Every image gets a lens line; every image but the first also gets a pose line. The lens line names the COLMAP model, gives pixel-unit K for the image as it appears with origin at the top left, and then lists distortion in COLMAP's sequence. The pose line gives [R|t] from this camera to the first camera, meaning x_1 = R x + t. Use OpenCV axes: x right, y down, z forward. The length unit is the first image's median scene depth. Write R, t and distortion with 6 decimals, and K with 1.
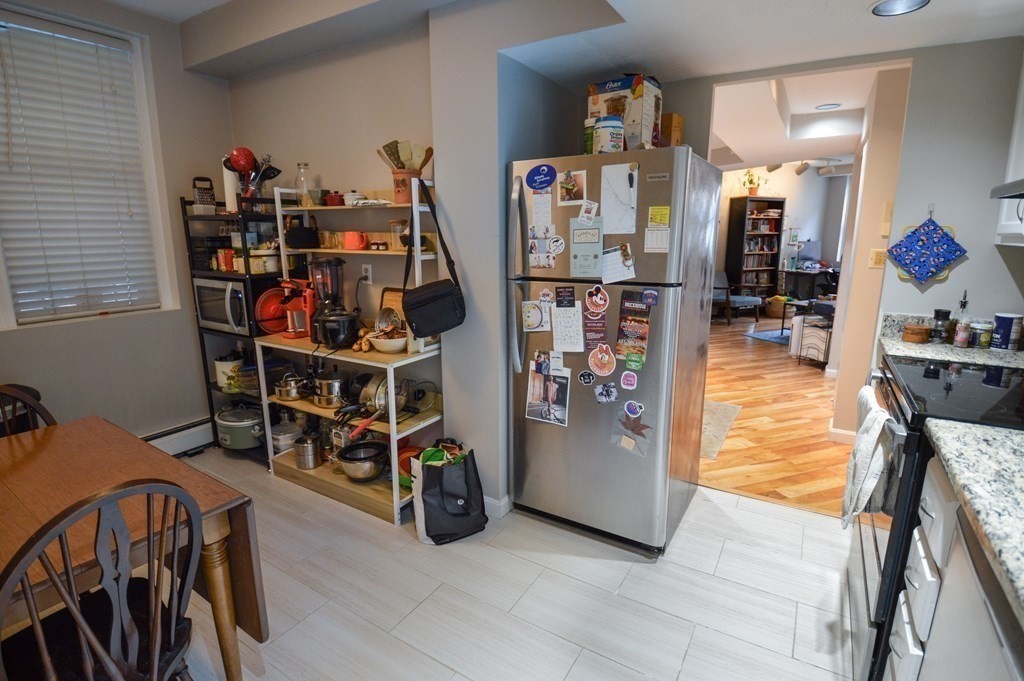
lens RADIAL K [[502.6, 0, 512.0], [0, 502.6, 340.5], [0, 0, 1]] dist [-0.004422, -0.001340]
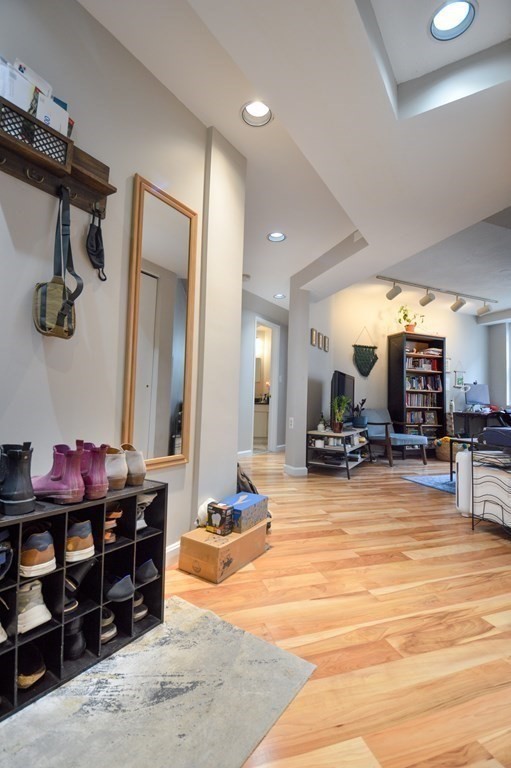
lens RADIAL K [[345.1, 0, 255.5], [0, 345.1, 384.0], [0, 0, 1]] dist [0.012780, -0.027415]
pose [[0.998038, 0.030524, -0.054672, 0.212055], [-0.043671, 0.965040, -0.258437, -0.003111], [0.044872, 0.260317, 0.964480, 0.349701]]
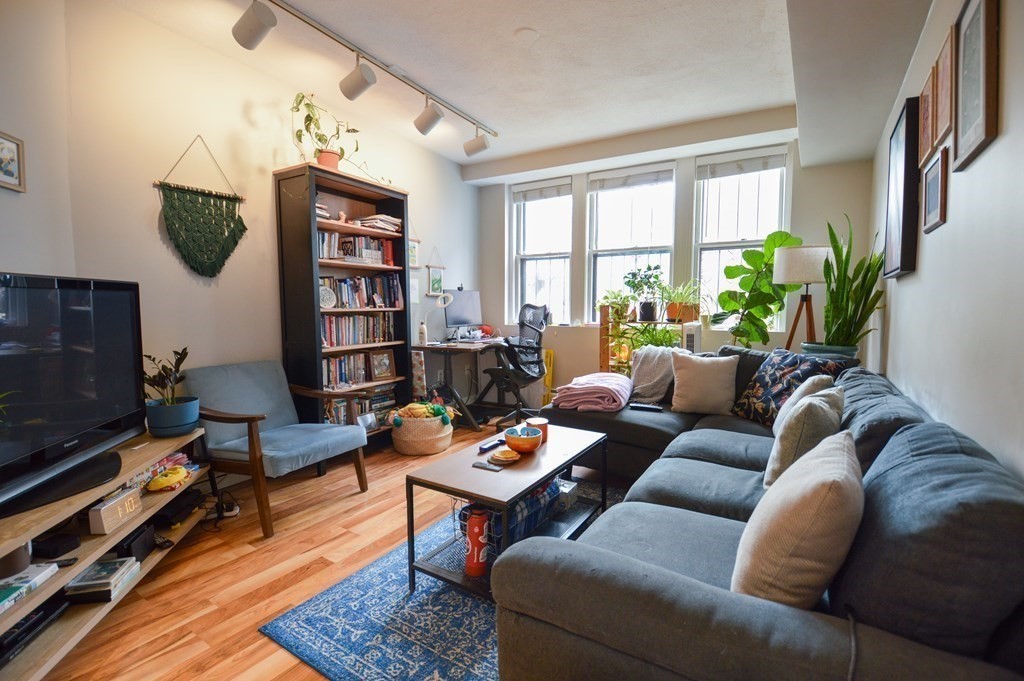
lens RADIAL K [[460.2, 0, 512.0], [0, 460.2, 340.5], [0, 0, 1]] dist [0.012780, -0.027415]
pose [[0.804144, -0.043829, 0.592817, 0.363104], [0.120985, 0.988471, -0.091032, -0.098016], [-0.581993, 0.144925, 0.800176, 0.618207]]
